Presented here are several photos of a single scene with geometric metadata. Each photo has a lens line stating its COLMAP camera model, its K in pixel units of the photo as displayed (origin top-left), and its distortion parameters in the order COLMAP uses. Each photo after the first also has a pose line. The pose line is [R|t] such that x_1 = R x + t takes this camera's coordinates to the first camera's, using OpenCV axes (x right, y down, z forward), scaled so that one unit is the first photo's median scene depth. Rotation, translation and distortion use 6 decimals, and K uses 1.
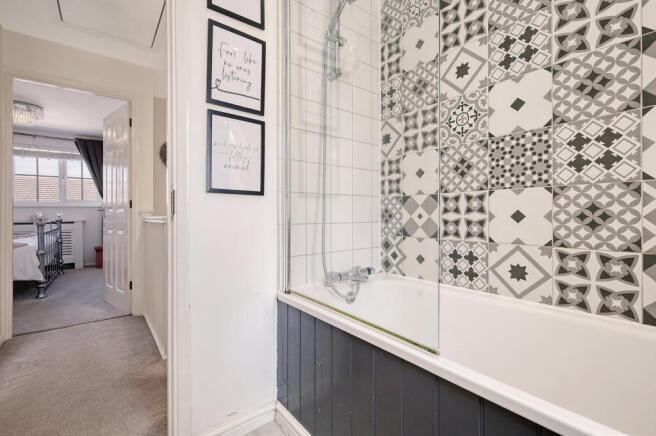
lens RADIAL K [[283.9, 0, 328.0], [0, 283.9, 214.1], [0, 0, 1]] dist [0.001584, -0.000113]
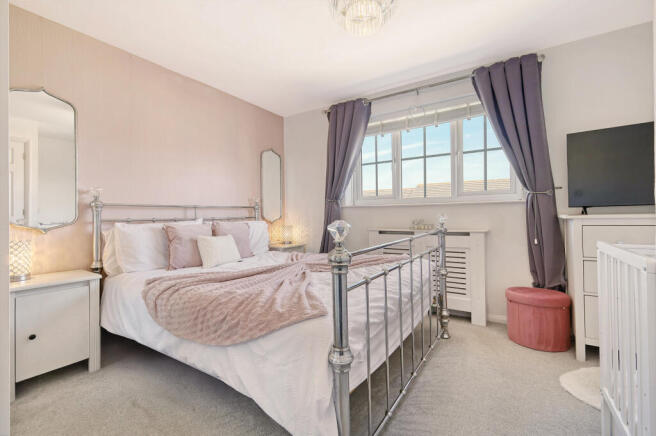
lens RADIAL K [[283.9, 0, 330.0], [0, 283.9, 214.9], [0, 0, 1]] dist [0.001584, -0.000113]
pose [[0.324478, 0.003404, -0.945887, -0.527898], [0.003369, 0.999983, 0.004754, -0.008562], [0.945887, -0.004729, 0.324461, 0.639354]]
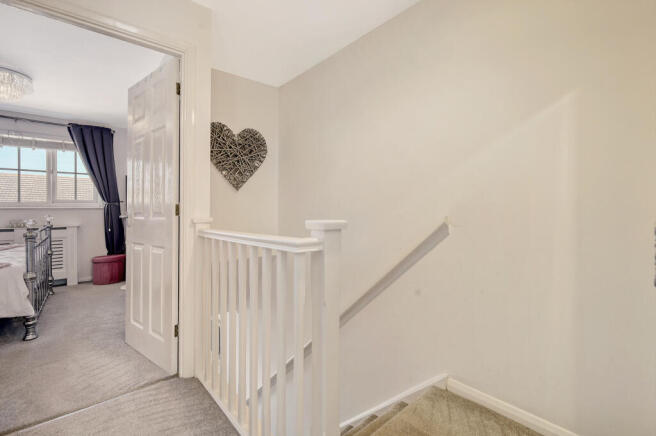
lens RADIAL K [[283.9, 0, 328.3], [0, 283.9, 208.6], [0, 0, 1]] dist [0.001584, -0.000113]
pose [[0.998850, -0.000679, 0.047935, -0.210431], [0.001143, 0.999953, -0.009641, -0.018180], [-0.047926, 0.009684, 0.998804, 0.176952]]
